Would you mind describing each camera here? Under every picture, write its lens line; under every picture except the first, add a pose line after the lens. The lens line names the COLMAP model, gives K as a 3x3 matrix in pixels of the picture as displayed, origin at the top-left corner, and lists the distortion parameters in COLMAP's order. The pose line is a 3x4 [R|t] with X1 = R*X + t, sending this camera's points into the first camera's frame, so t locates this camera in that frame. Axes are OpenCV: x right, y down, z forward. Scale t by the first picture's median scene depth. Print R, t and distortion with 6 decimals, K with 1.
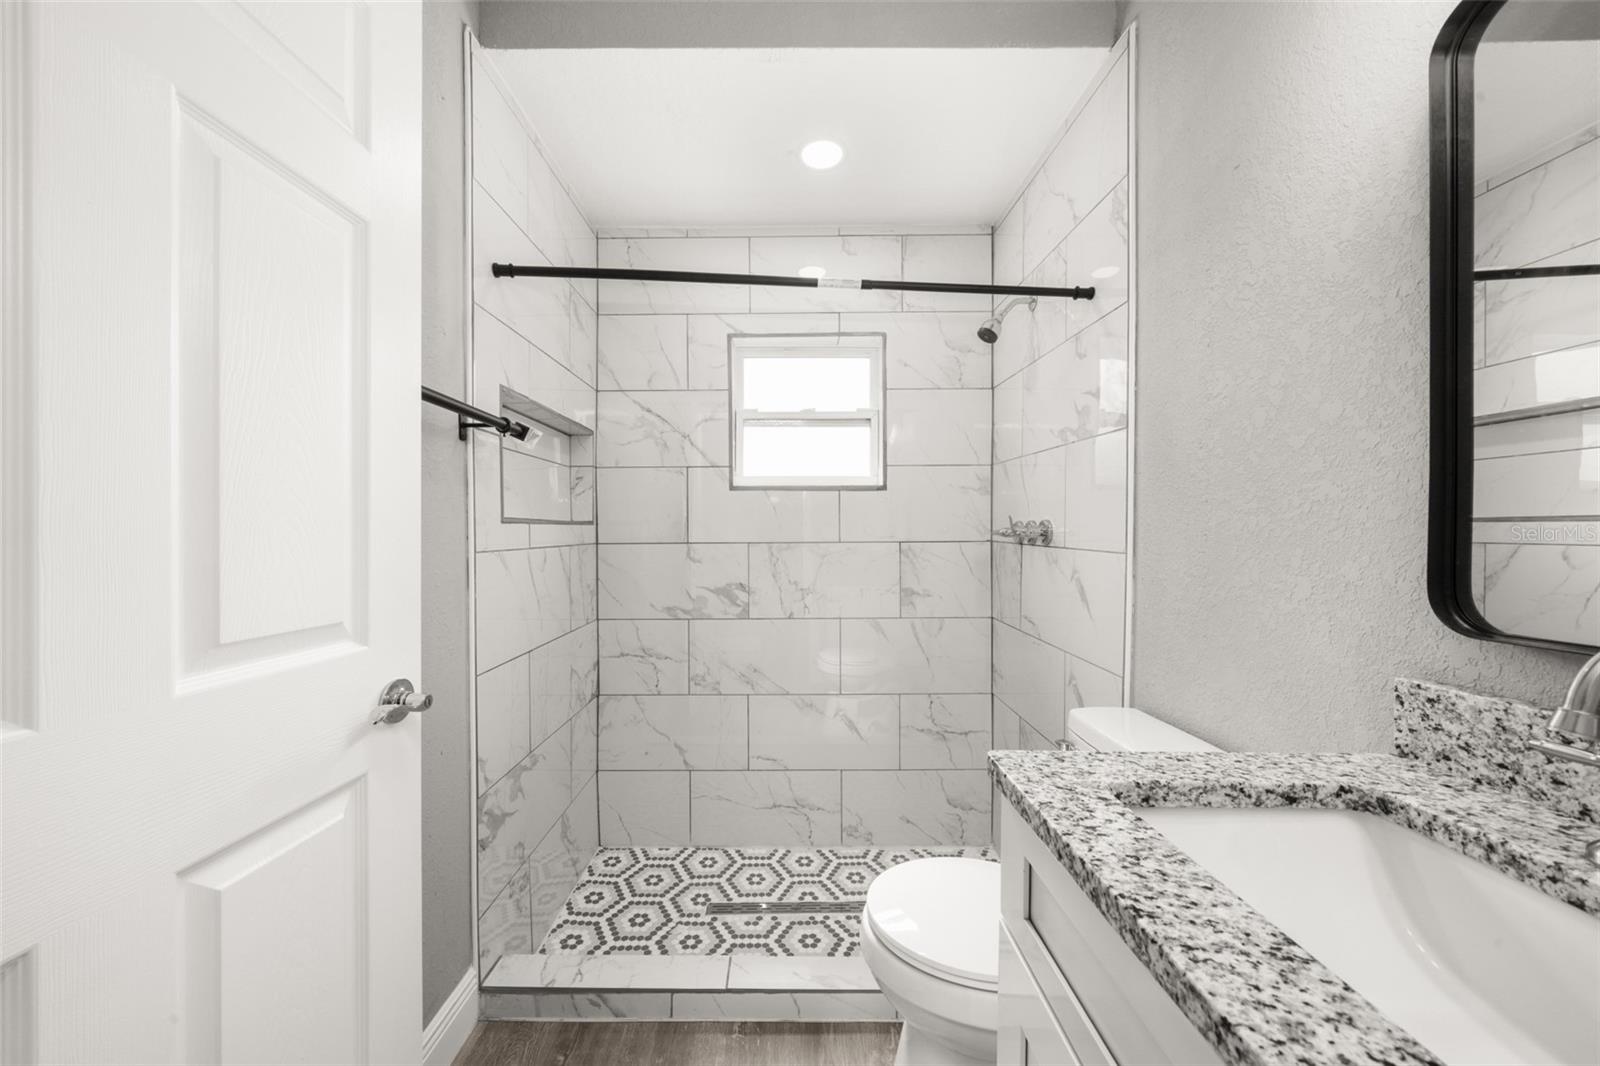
lens RADIAL K [[584.2, 0, 800.0], [0, 584.2, 533.0], [0, 0, 1]] dist [-0.001182, 0.000139]
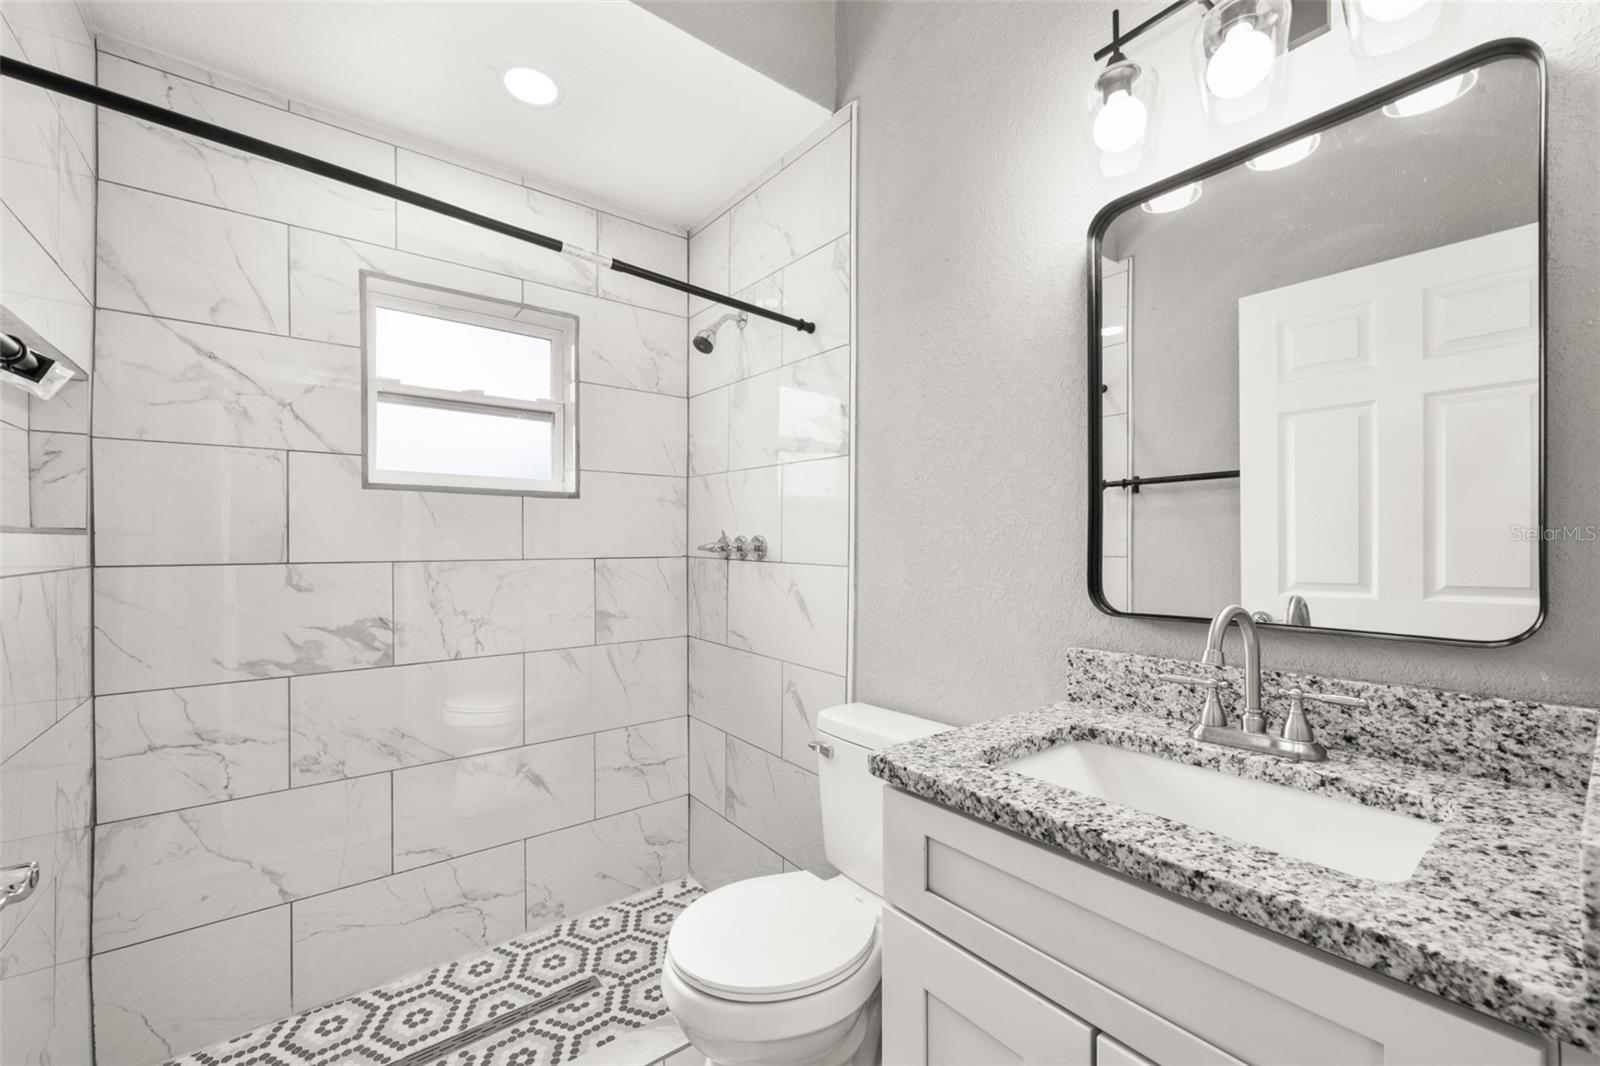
lens RADIAL K [[645.0, 0, 800.1], [0, 645.0, 540.6], [0, 0, 1]] dist [0.001315, 0.000102]
pose [[0.788025, 0.006169, 0.615612, -0.208963], [-0.000063, 0.999951, -0.009939, -0.001847], [-0.615643, 0.007793, 0.787986, 0.057039]]
